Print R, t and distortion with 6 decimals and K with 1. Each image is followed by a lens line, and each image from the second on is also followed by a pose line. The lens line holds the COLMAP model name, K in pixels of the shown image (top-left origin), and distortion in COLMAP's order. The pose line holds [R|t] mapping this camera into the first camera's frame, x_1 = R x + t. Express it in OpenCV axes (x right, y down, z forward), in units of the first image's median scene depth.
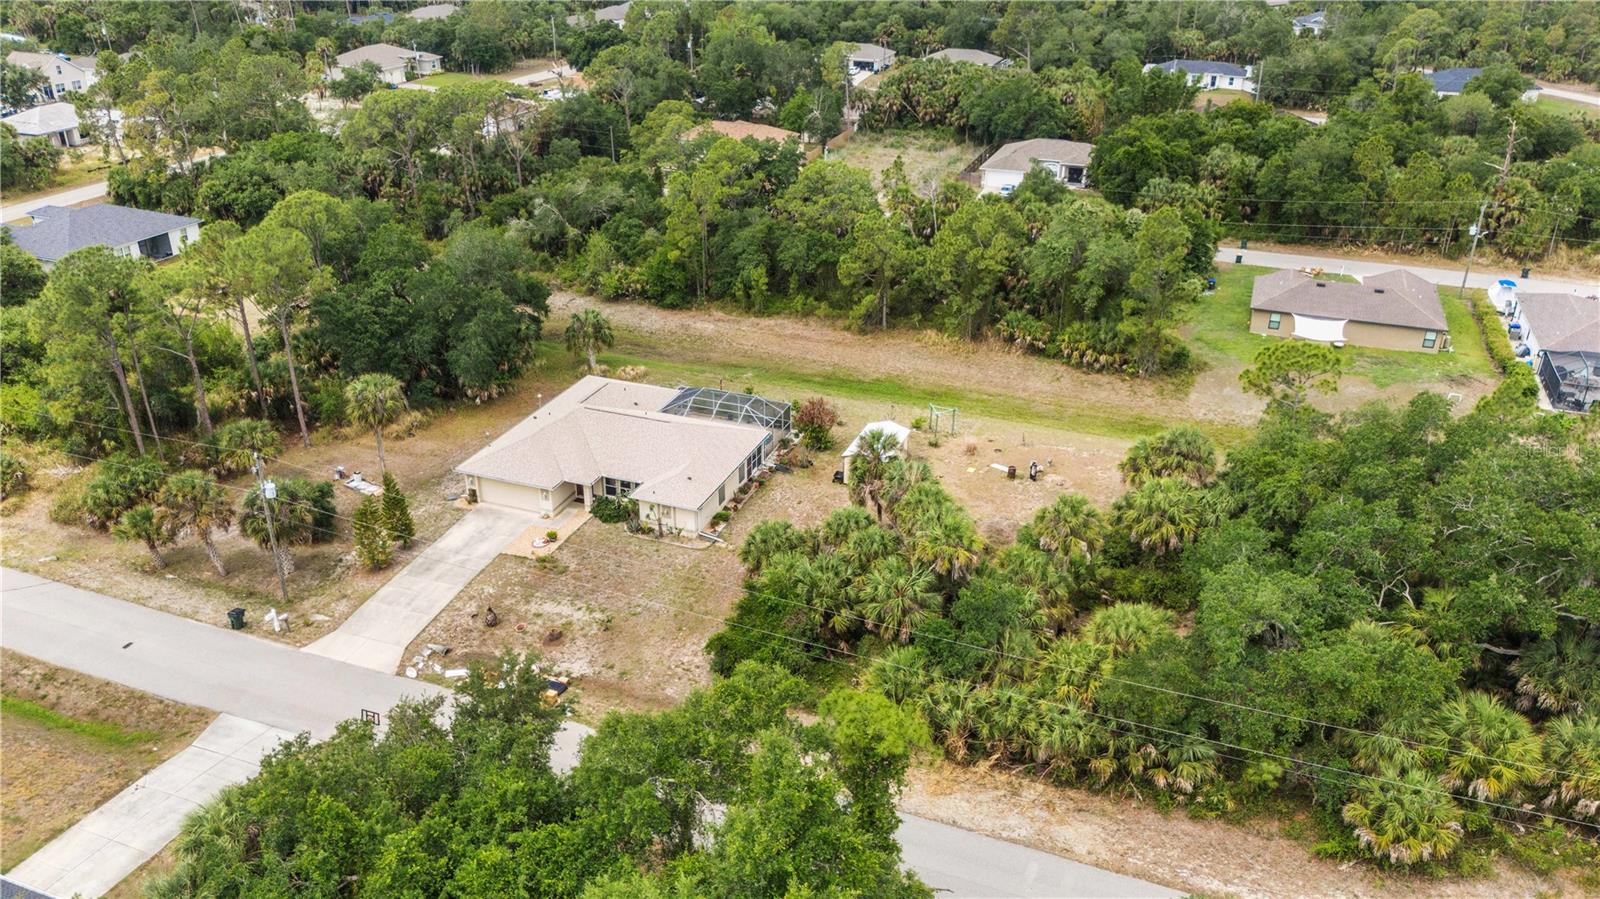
lens RADIAL K [[1173.5, 0, 796.7], [0, 1173.5, 464.1], [0, 0, 1]] dist [0.092505, -0.107686]
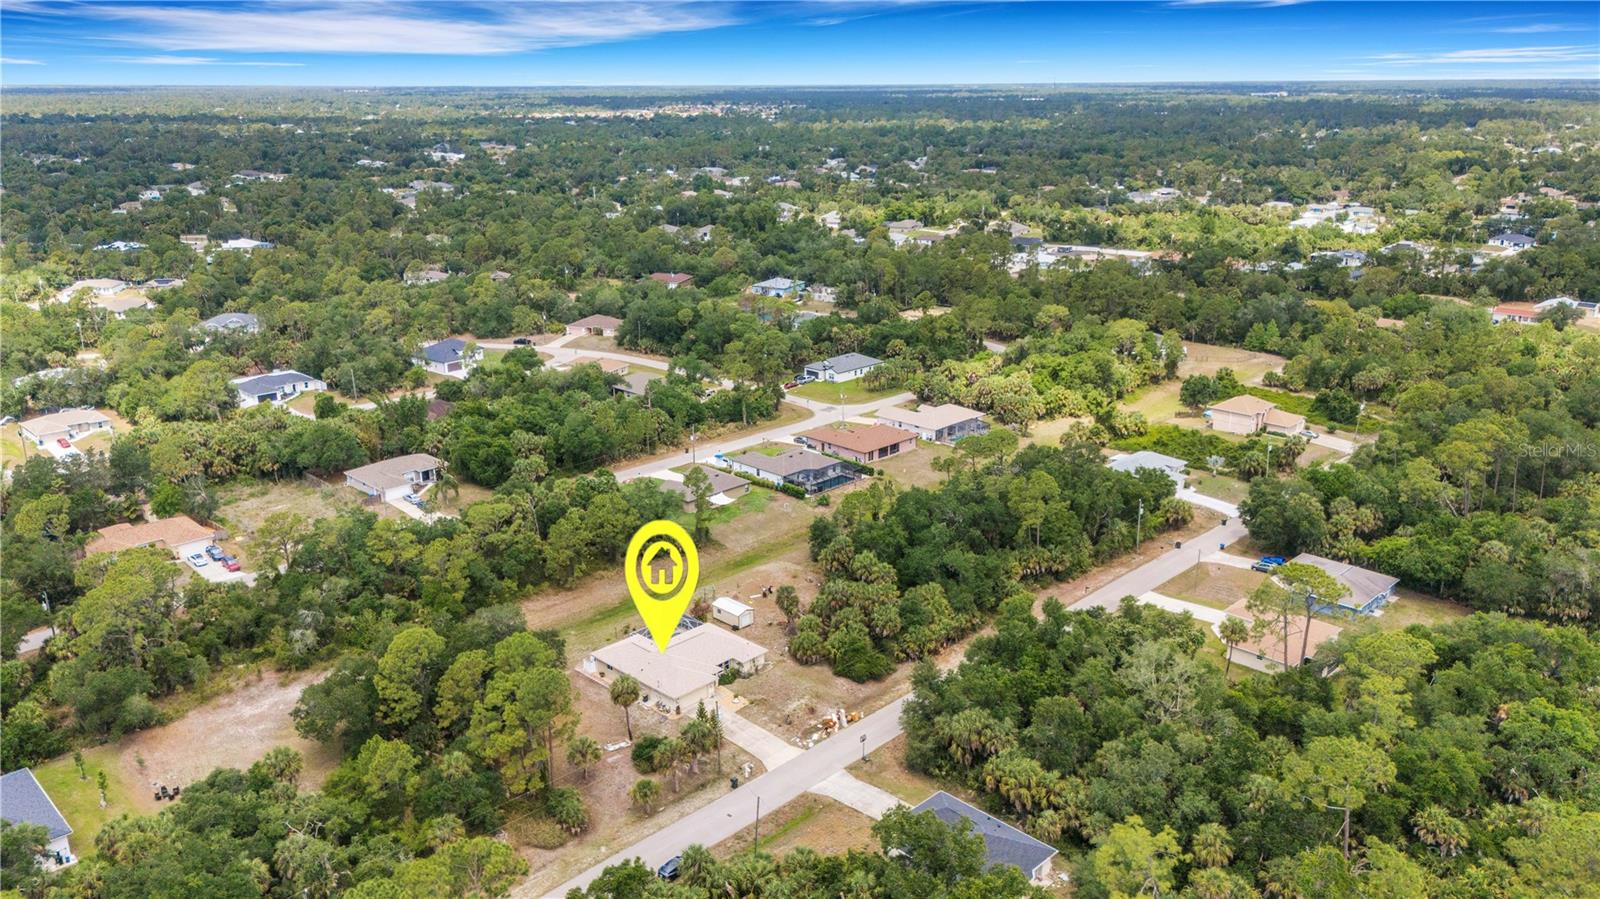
lens RADIAL K [[1173.5, 0, 796.7], [0, 1173.5, 464.1], [0, 0, 1]] dist [0.092505, -0.107686]
pose [[0.404397, -0.290371, 0.867265, -1.542802], [0.419322, 0.901588, 0.106338, -0.401294], [-0.812793, 0.320660, 0.486358, -0.164704]]
